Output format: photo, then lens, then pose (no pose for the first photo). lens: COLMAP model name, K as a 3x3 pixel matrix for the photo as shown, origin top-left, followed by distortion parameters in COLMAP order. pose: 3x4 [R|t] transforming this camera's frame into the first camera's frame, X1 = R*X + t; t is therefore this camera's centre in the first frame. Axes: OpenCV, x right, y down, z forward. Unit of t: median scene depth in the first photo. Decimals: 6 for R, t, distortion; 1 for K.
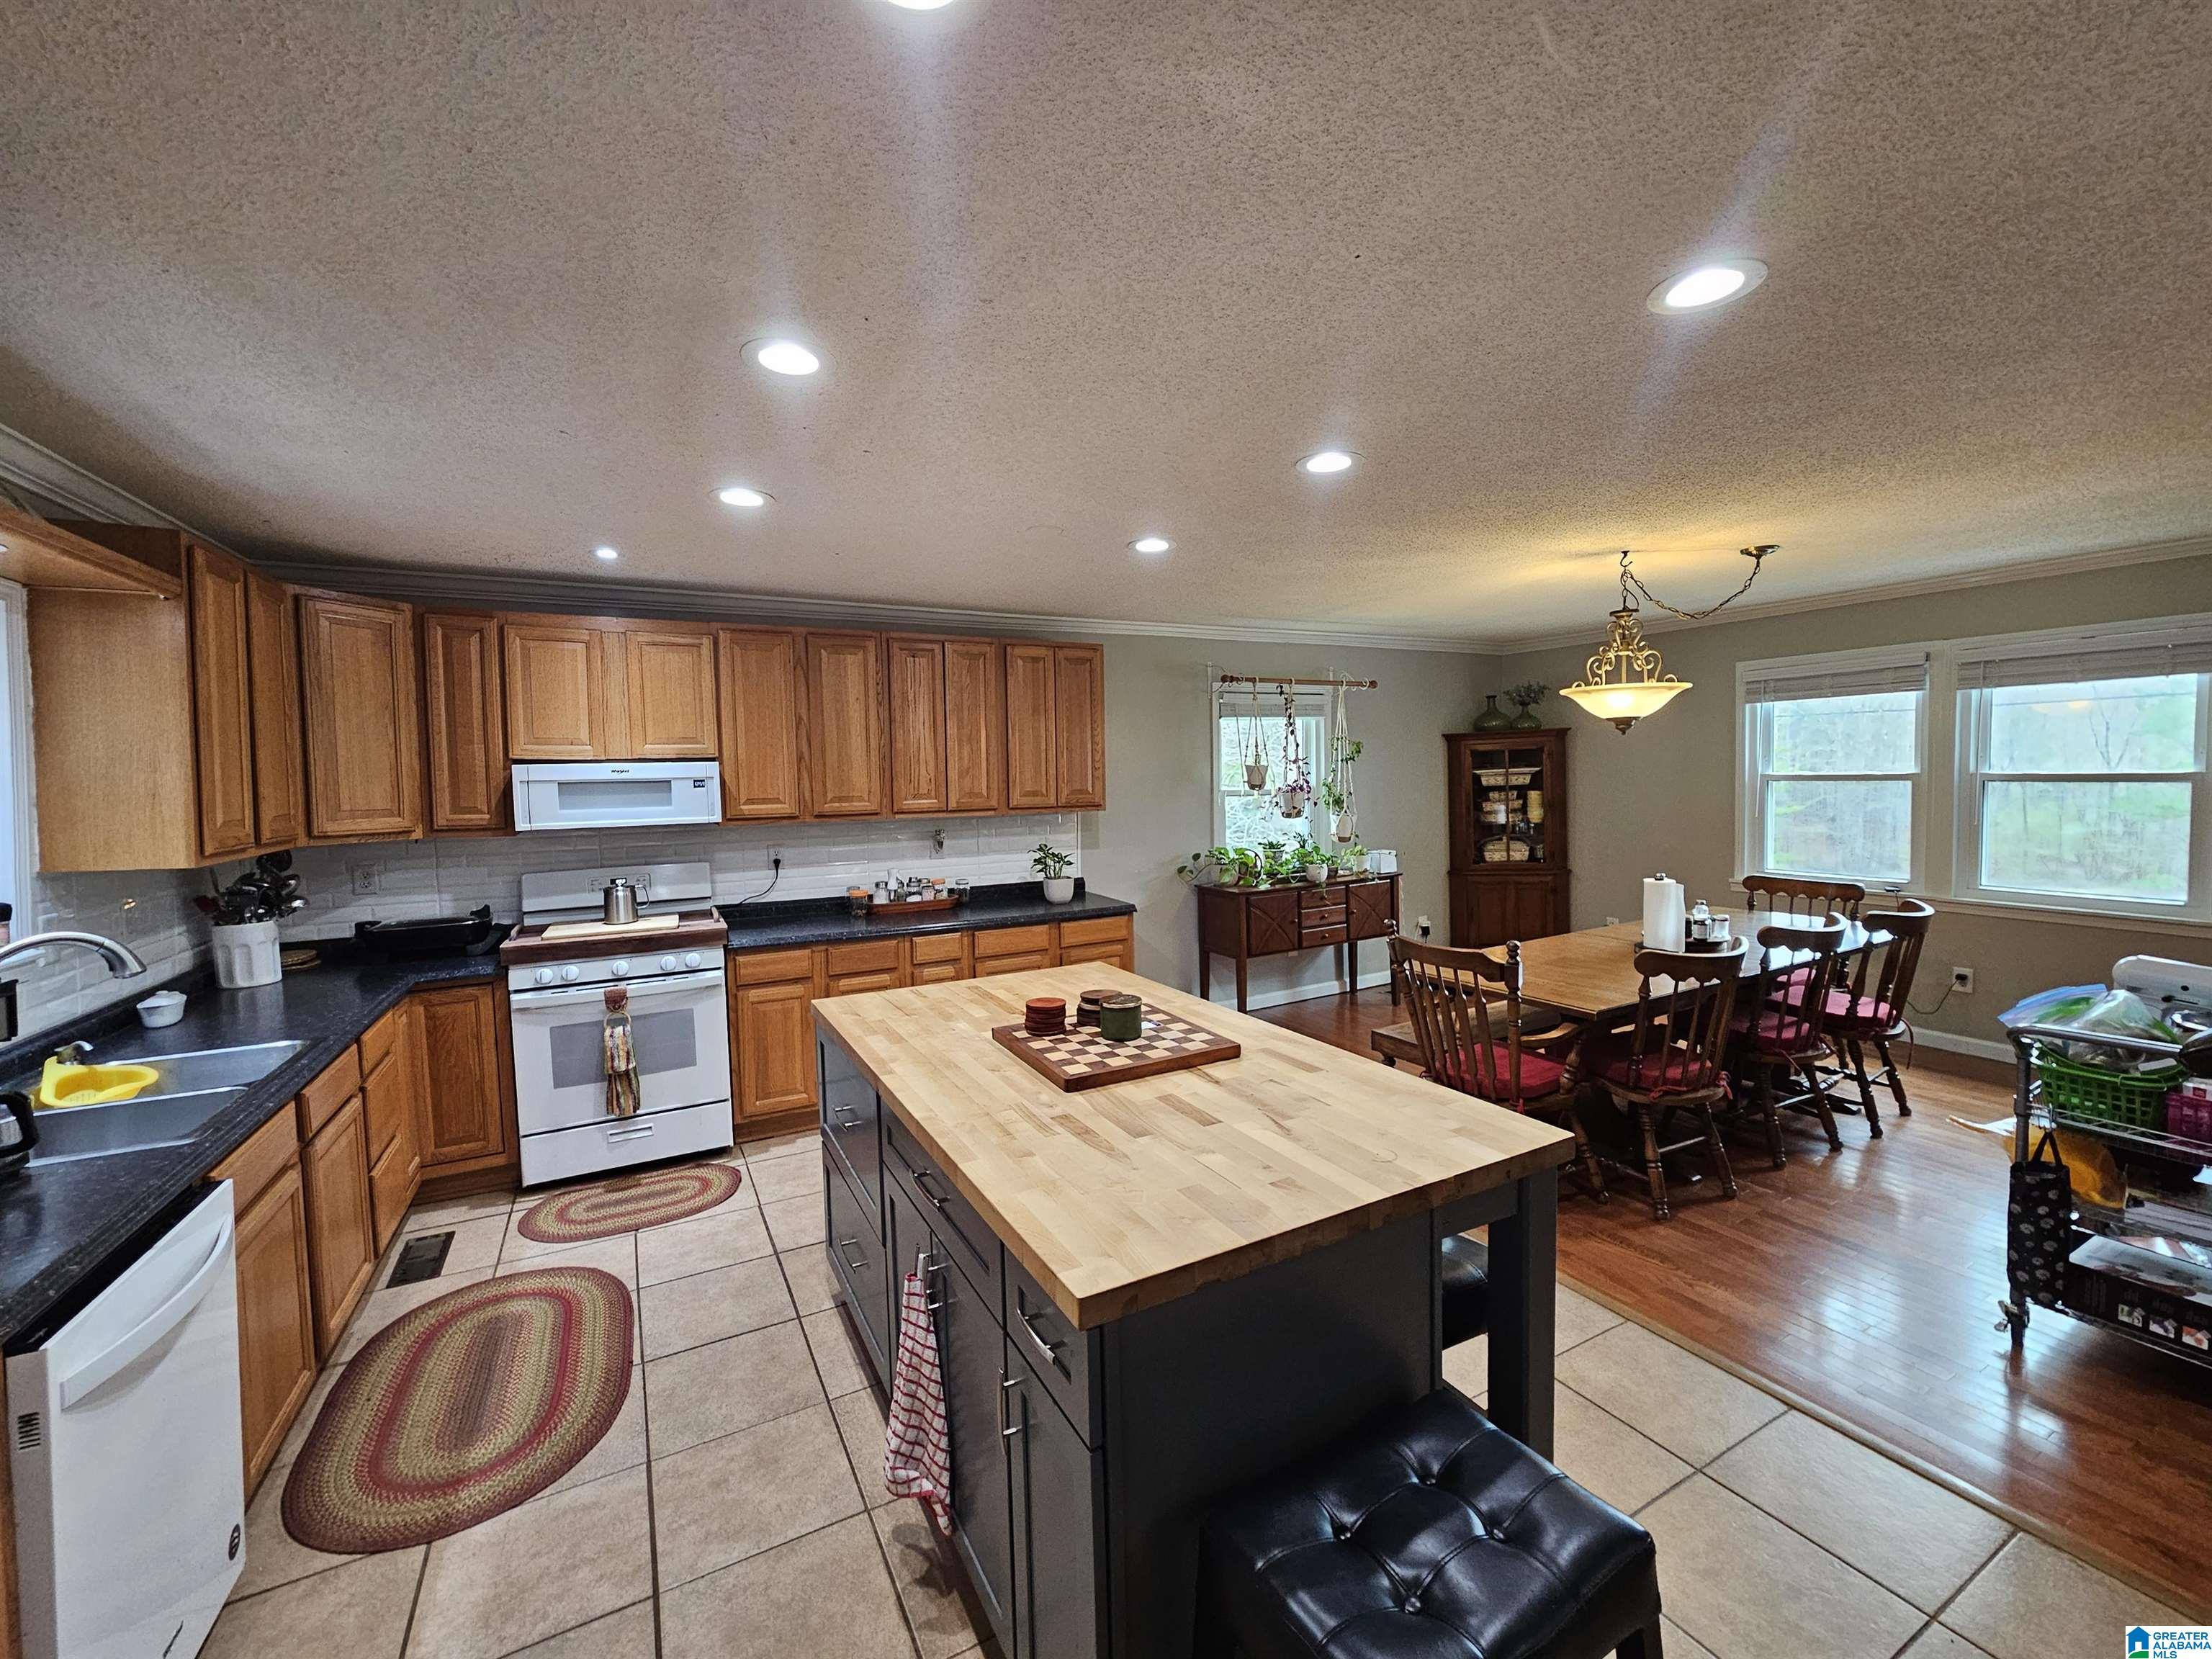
lens RADIAL K [[905.7, 0, 1105.0], [0, 905.7, 827.2], [0, 0, 1]] dist [0.001593, -0.000490]
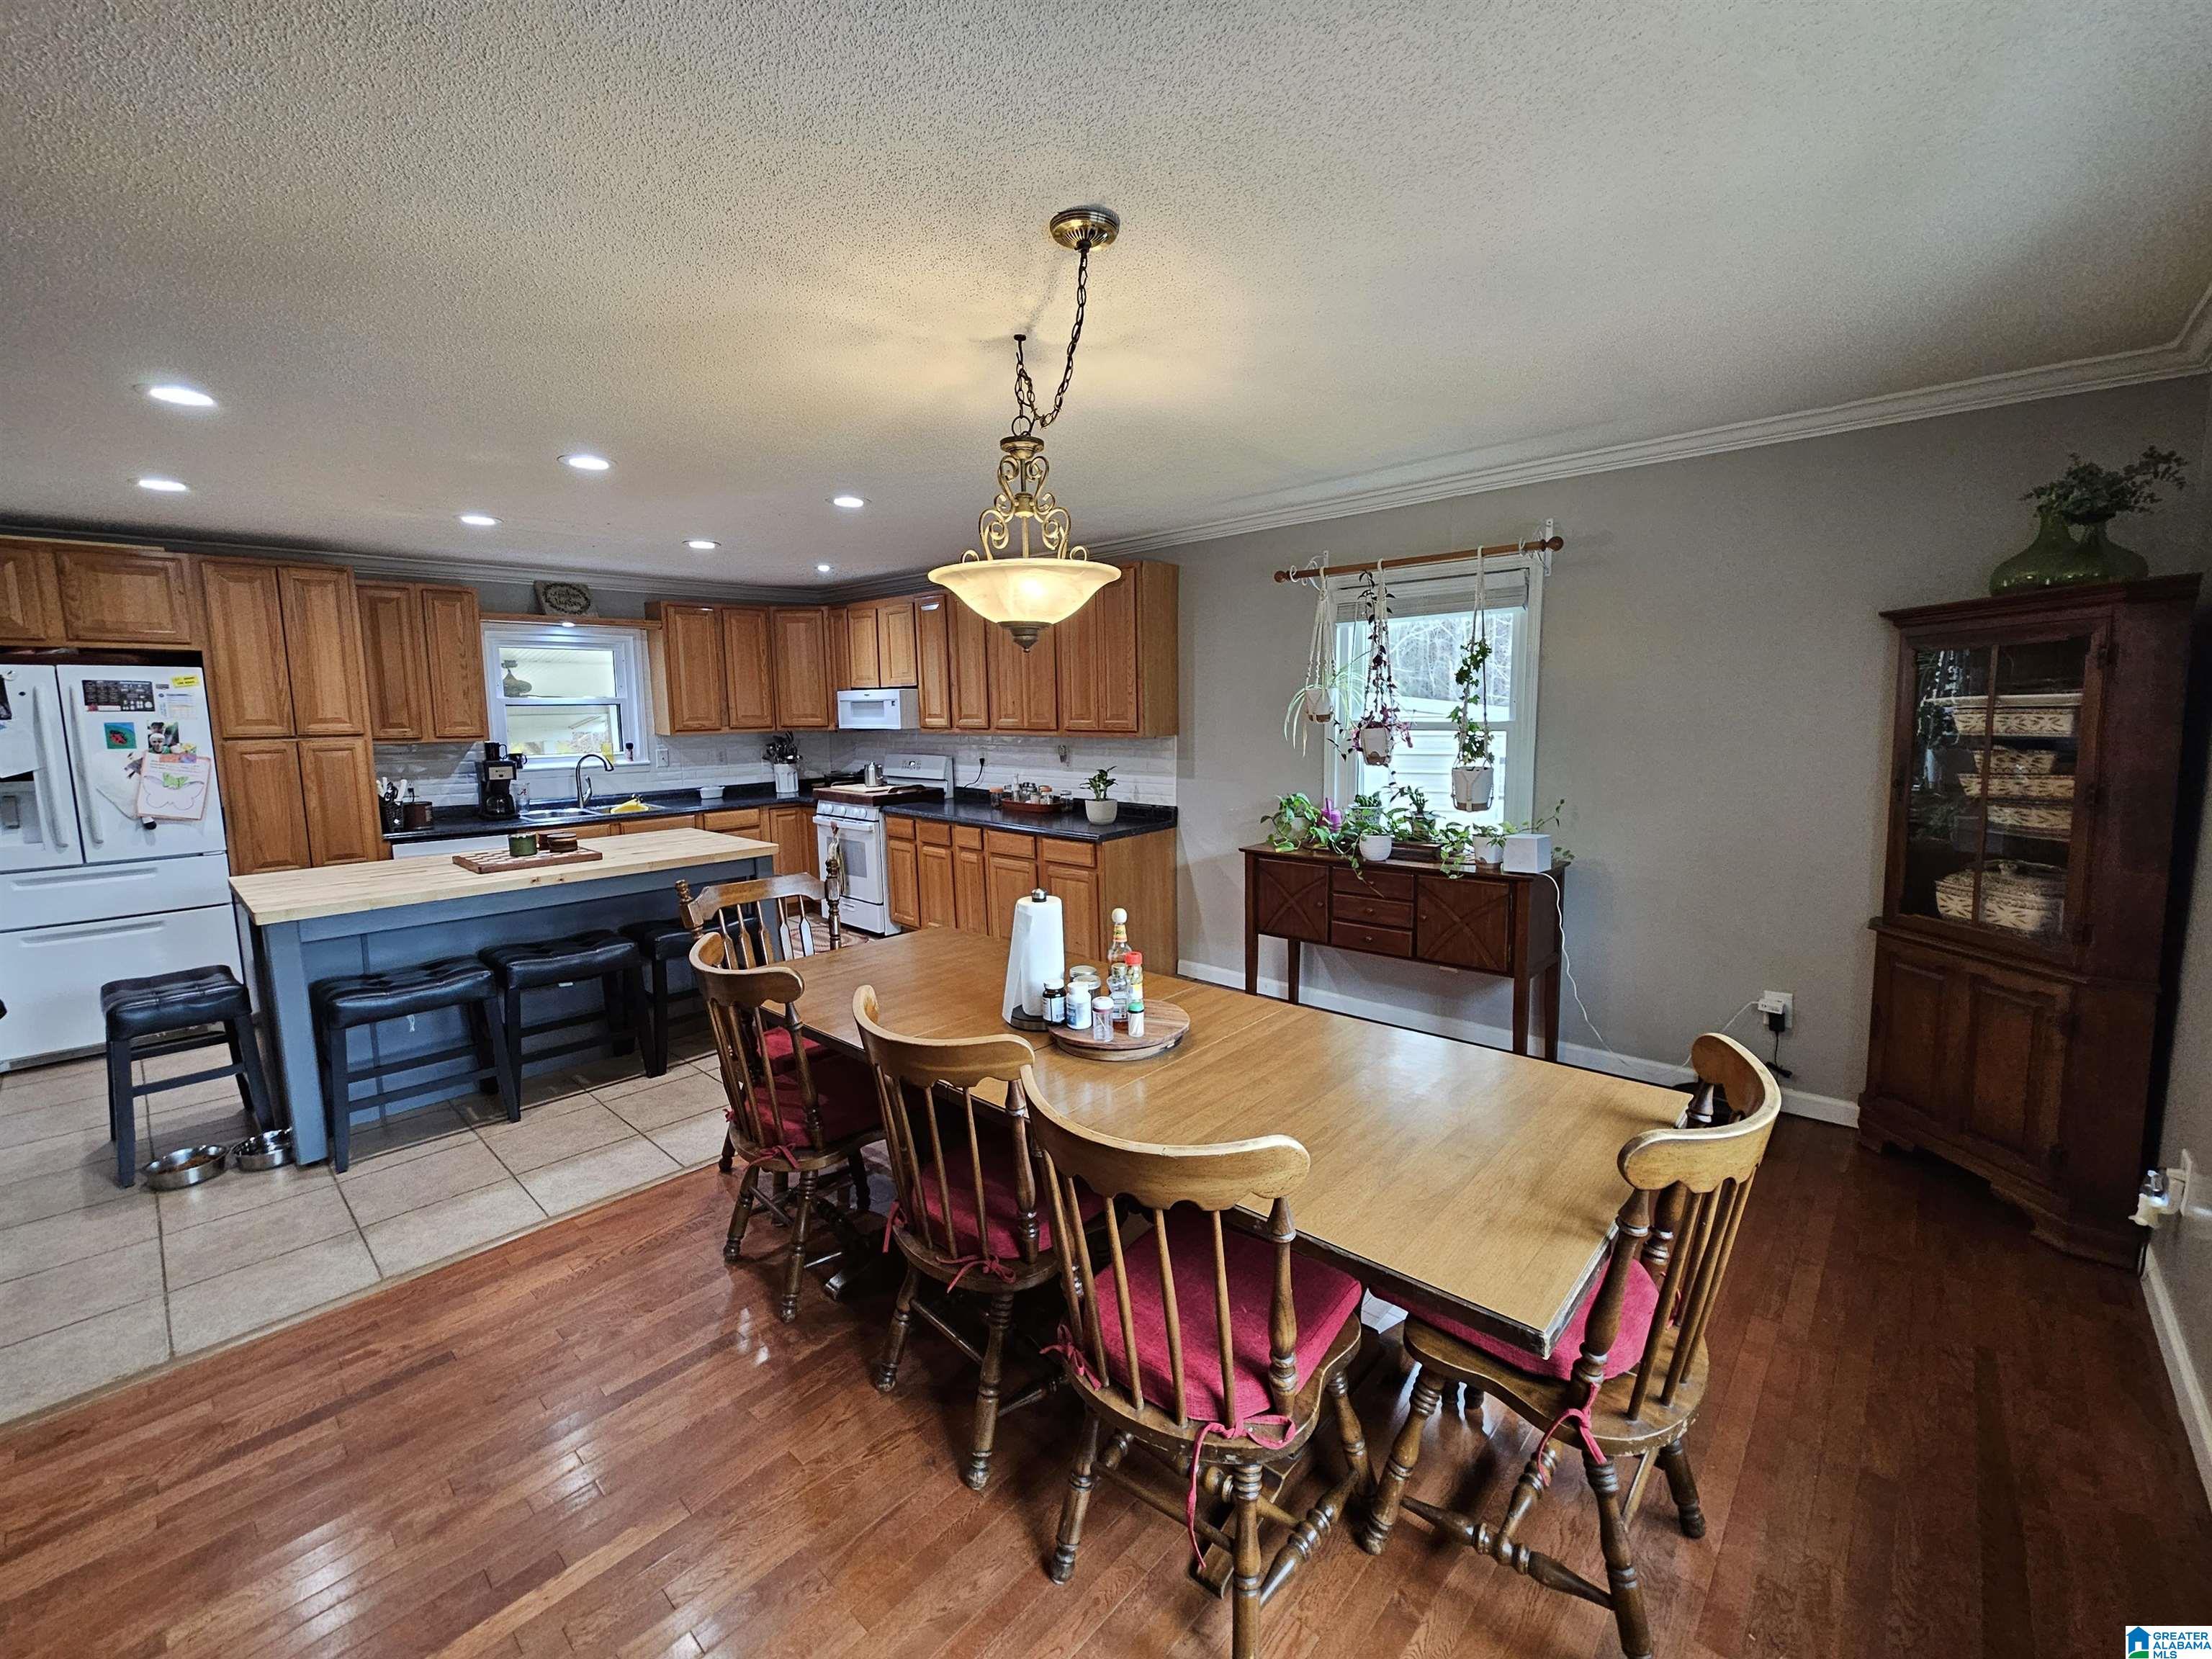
lens RADIAL K [[905.7, 0, 1111.6], [0, 905.7, 821.6], [0, 0, 1]] dist [0.001593, -0.000490]
pose [[0.331606, 0.141587, -0.932733, 1.033269], [-0.047307, 0.989926, 0.133451, -0.065184], [0.942231, -0.000129, 0.334964, 0.747351]]
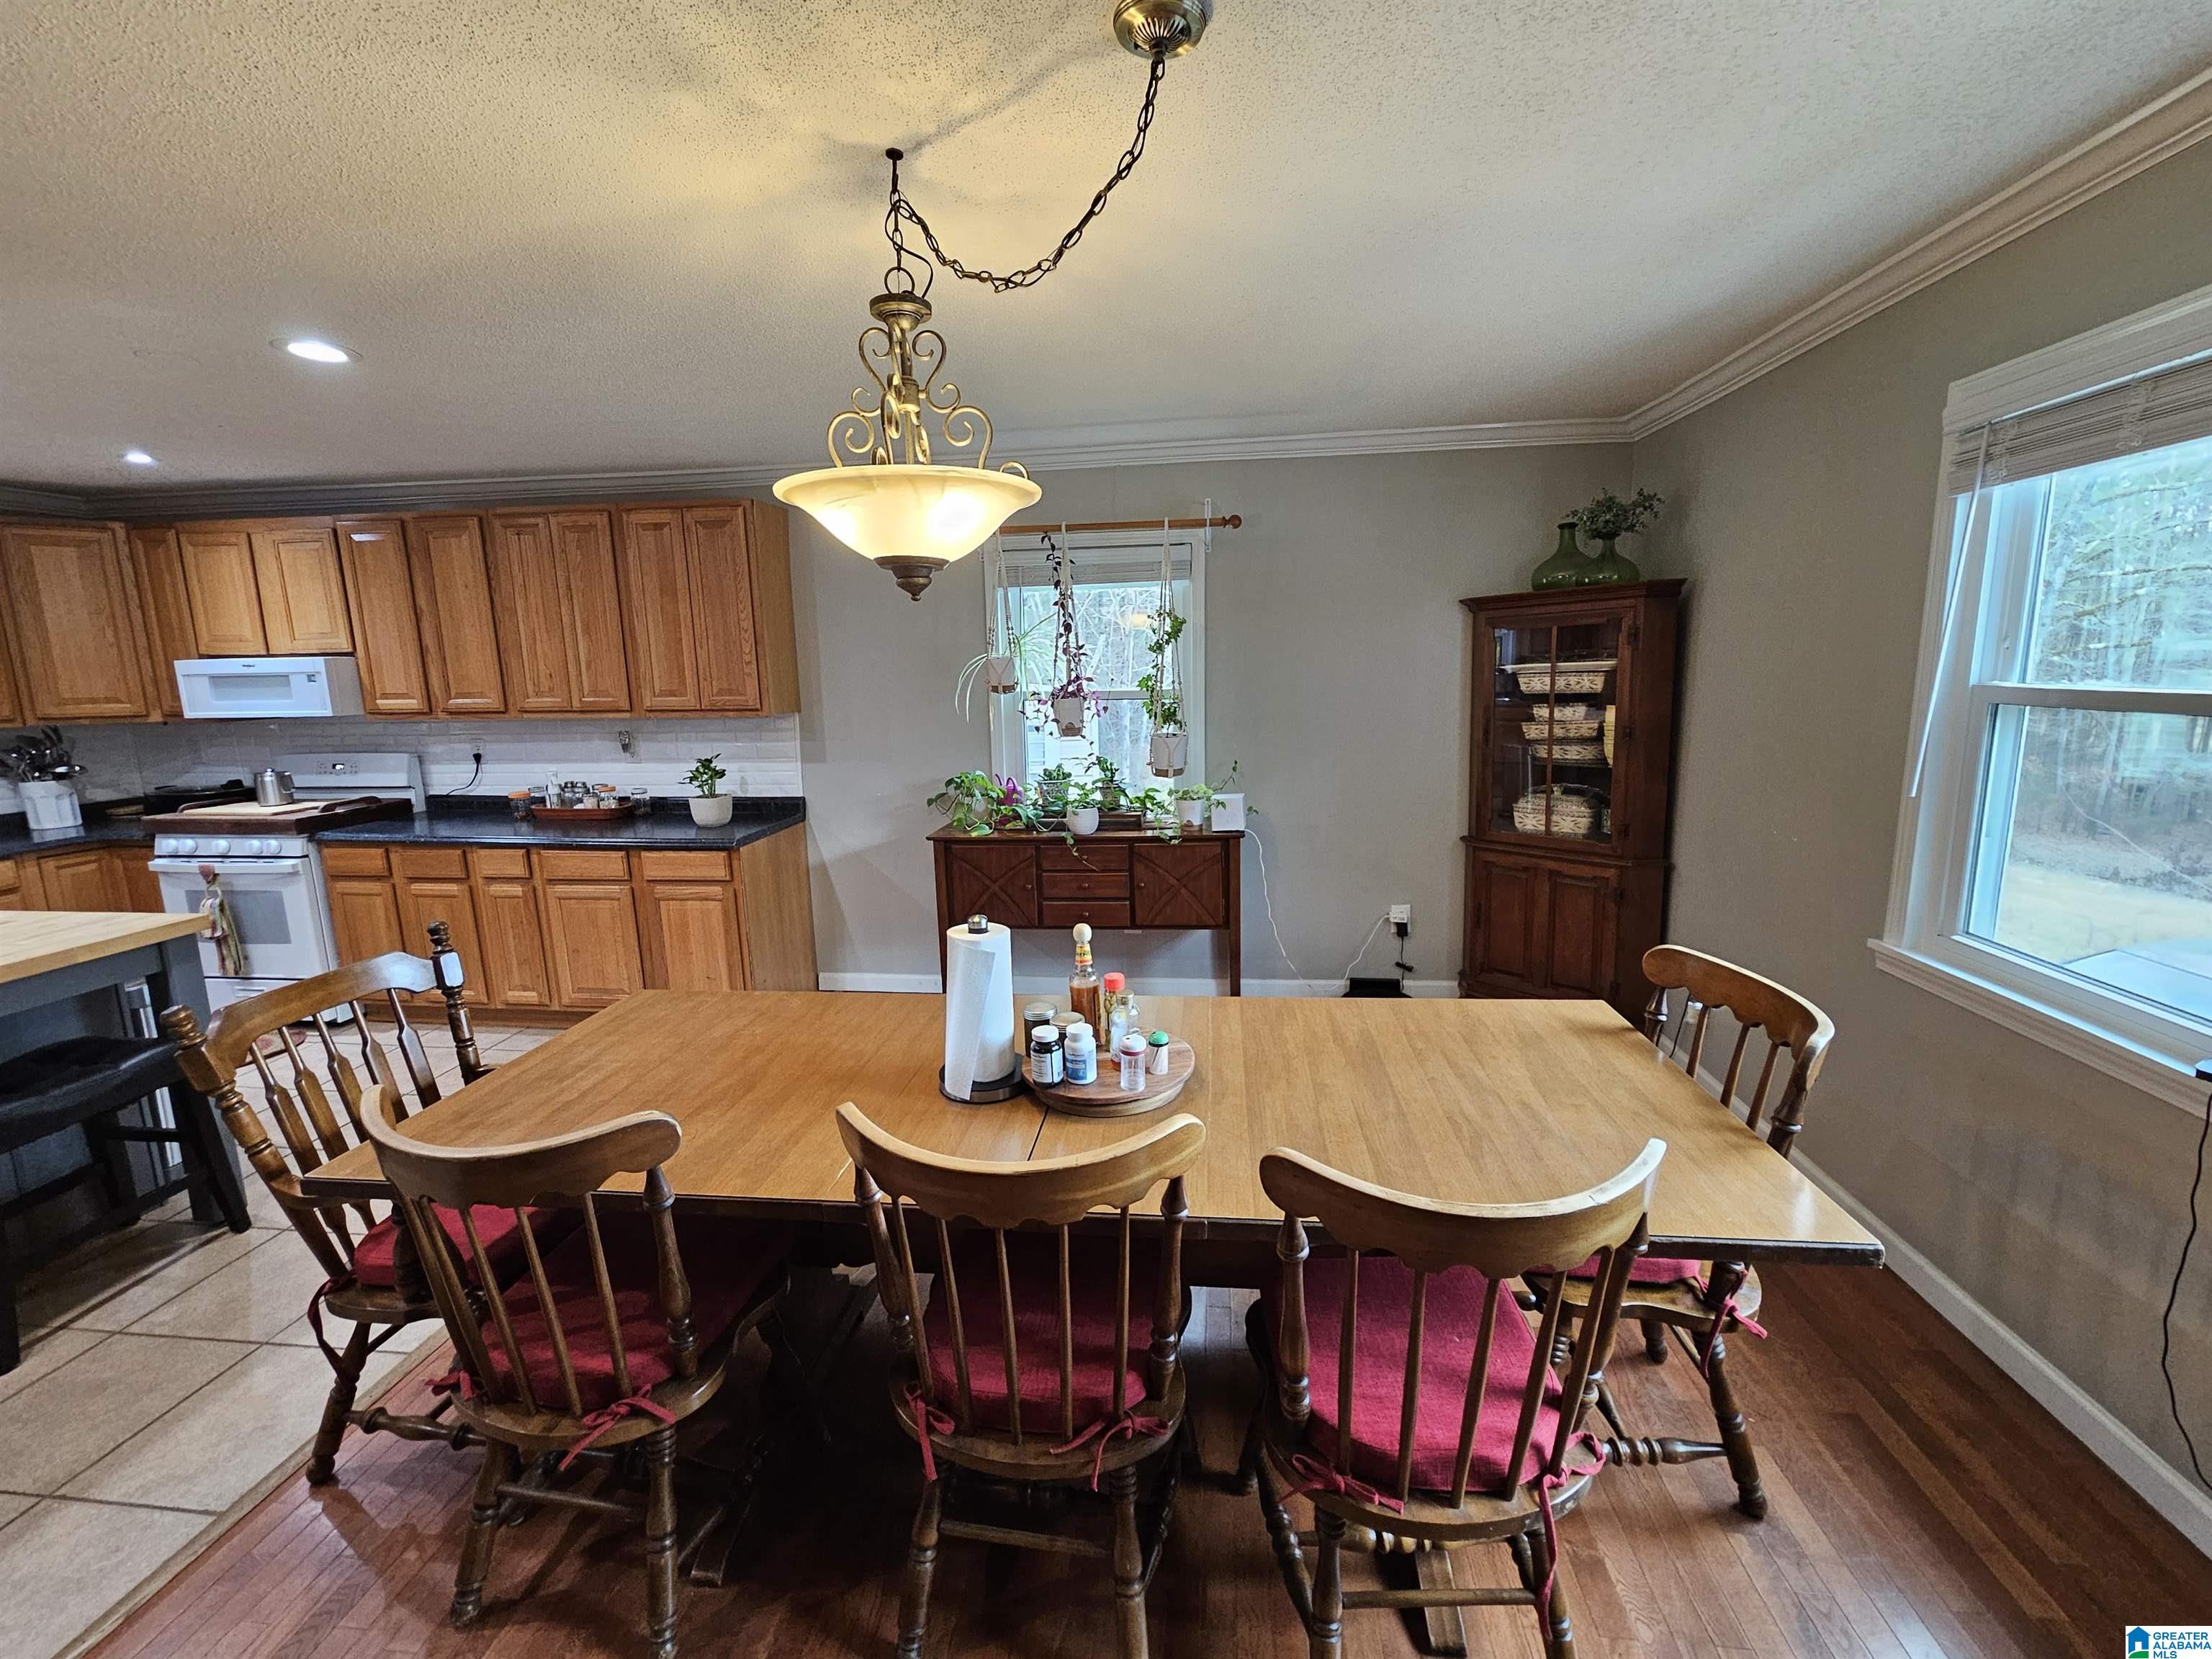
lens RADIAL K [[905.7, 0, 1105.3], [0, 905.7, 822.3], [0, 0, 1]] dist [0.001593, -0.000490]
pose [[0.816906, 0.106625, -0.566829, 0.804929], [-0.034025, 0.989961, 0.137184, -0.052080], [0.575766, -0.092780, 0.812334, 0.597897]]
